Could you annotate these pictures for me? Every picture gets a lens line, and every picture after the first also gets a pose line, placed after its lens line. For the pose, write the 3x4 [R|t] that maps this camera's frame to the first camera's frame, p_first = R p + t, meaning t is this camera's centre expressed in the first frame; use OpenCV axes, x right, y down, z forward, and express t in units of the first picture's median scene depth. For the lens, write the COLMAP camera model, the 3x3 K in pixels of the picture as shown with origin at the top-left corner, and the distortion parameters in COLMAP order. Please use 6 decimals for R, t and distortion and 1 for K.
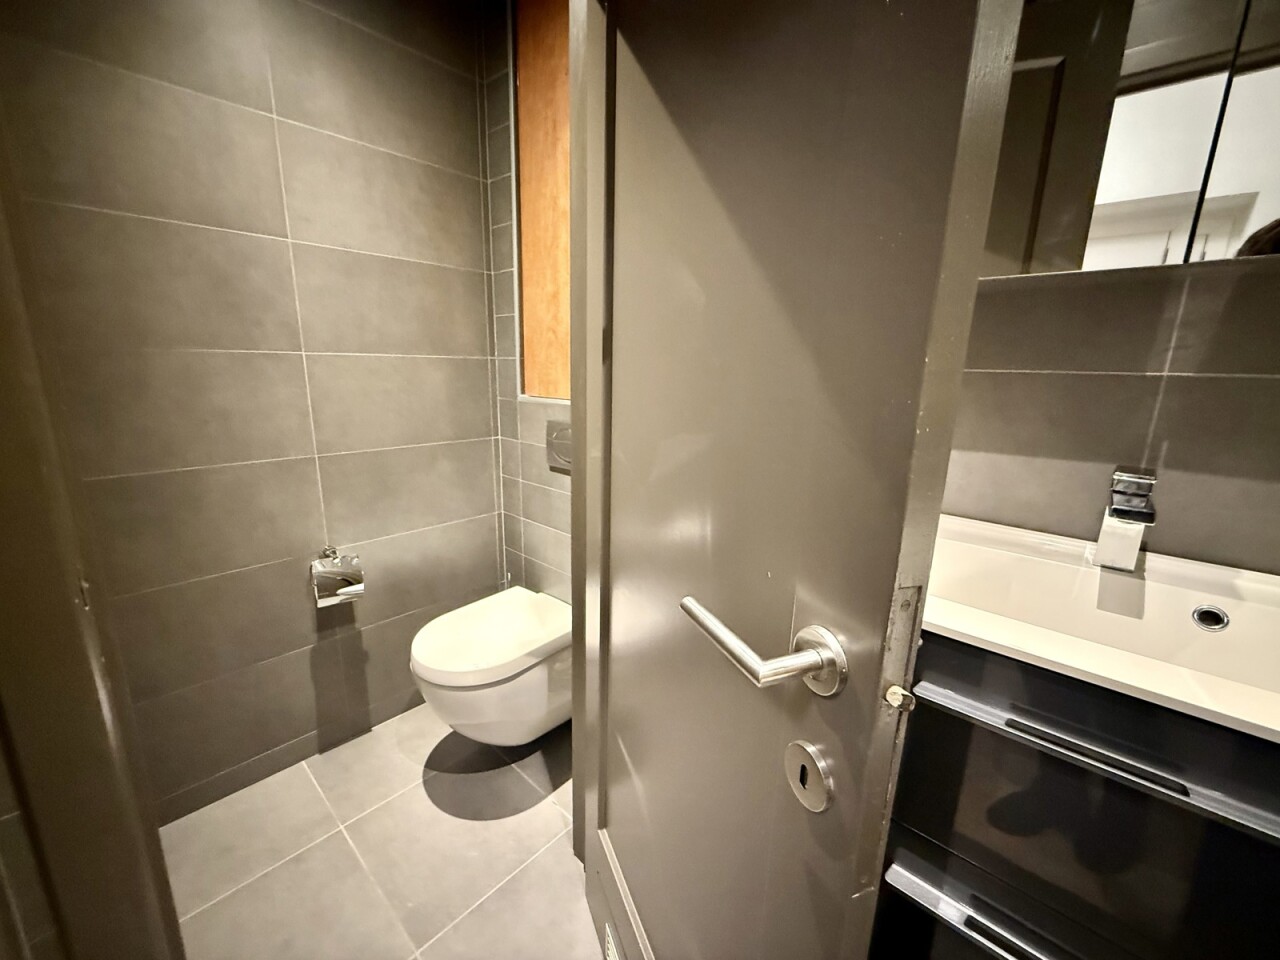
lens RADIAL K [[511.9, 0, 636.0], [0, 511.9, 480.2], [0, 0, 1]] dist [0.005113, -0.000661]
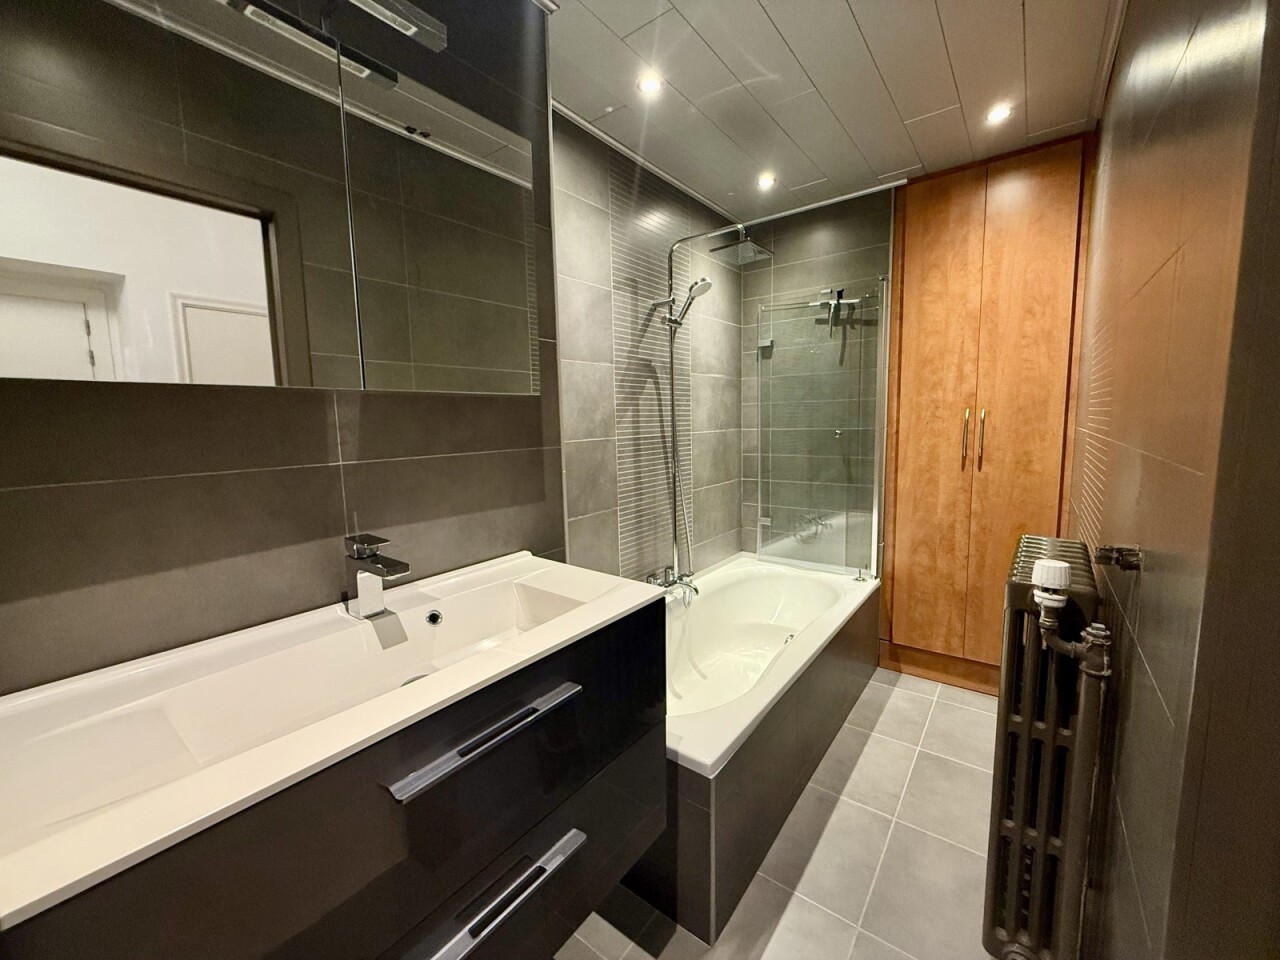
lens RADIAL K [[511.9, 0, 636.0], [0, 511.9, 480.2], [0, 0, 1]] dist [0.005113, -0.000661]
pose [[-0.080190, -0.133926, 0.987742, -0.317168], [0.247071, 0.957338, 0.149862, -0.173717], [-0.965673, 0.256060, -0.043680, 0.342014]]
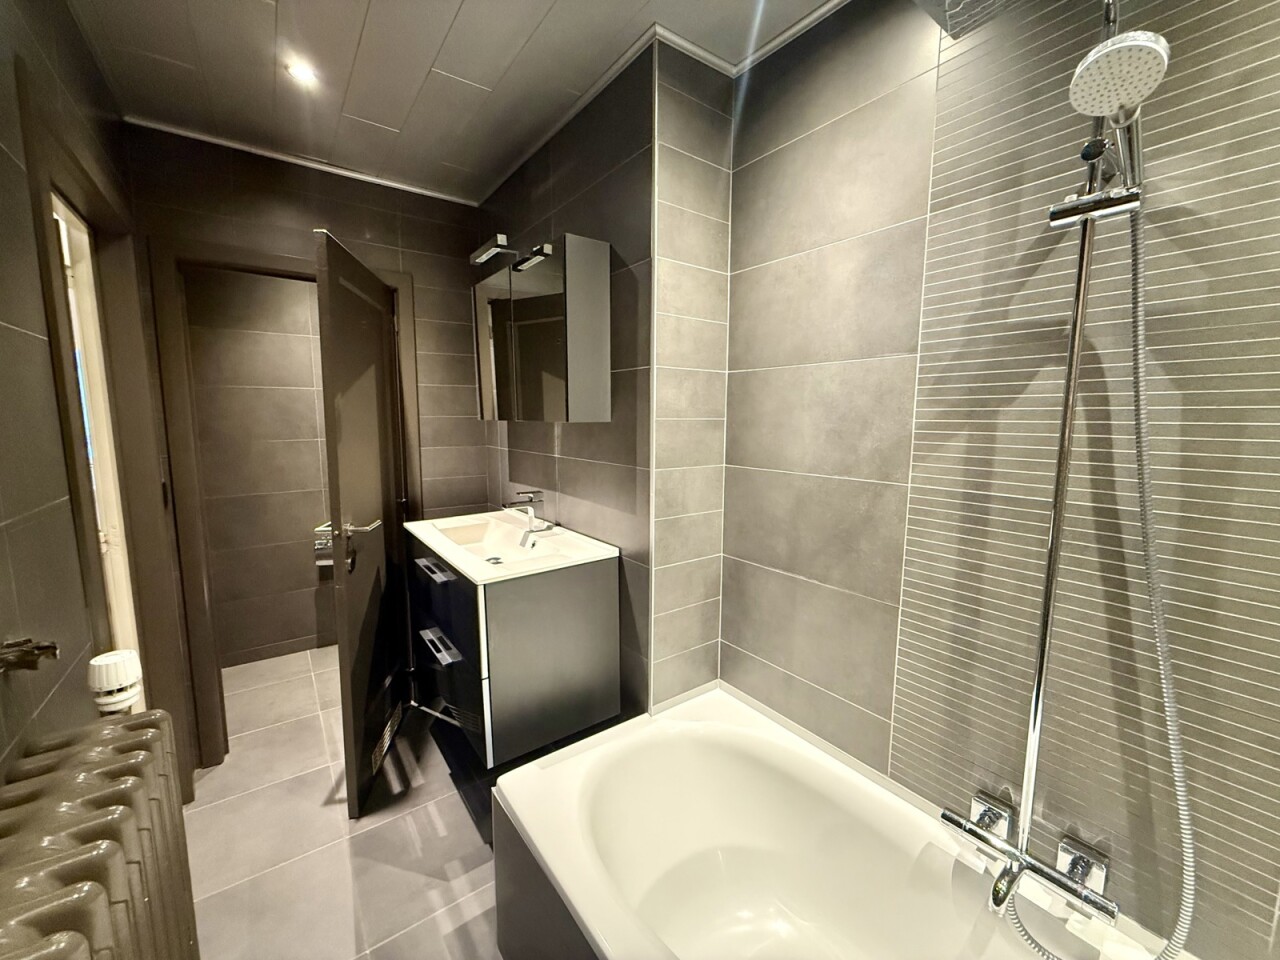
lens RADIAL K [[511.9, 0, 636.0], [0, 511.9, 480.2], [0, 0, 1]] dist [0.005113, -0.000661]
pose [[0.978236, 0.010487, -0.207229, 1.891723], [-0.031799, 0.994501, -0.099784, 0.151061], [0.205043, 0.104202, 0.973190, -1.355525]]
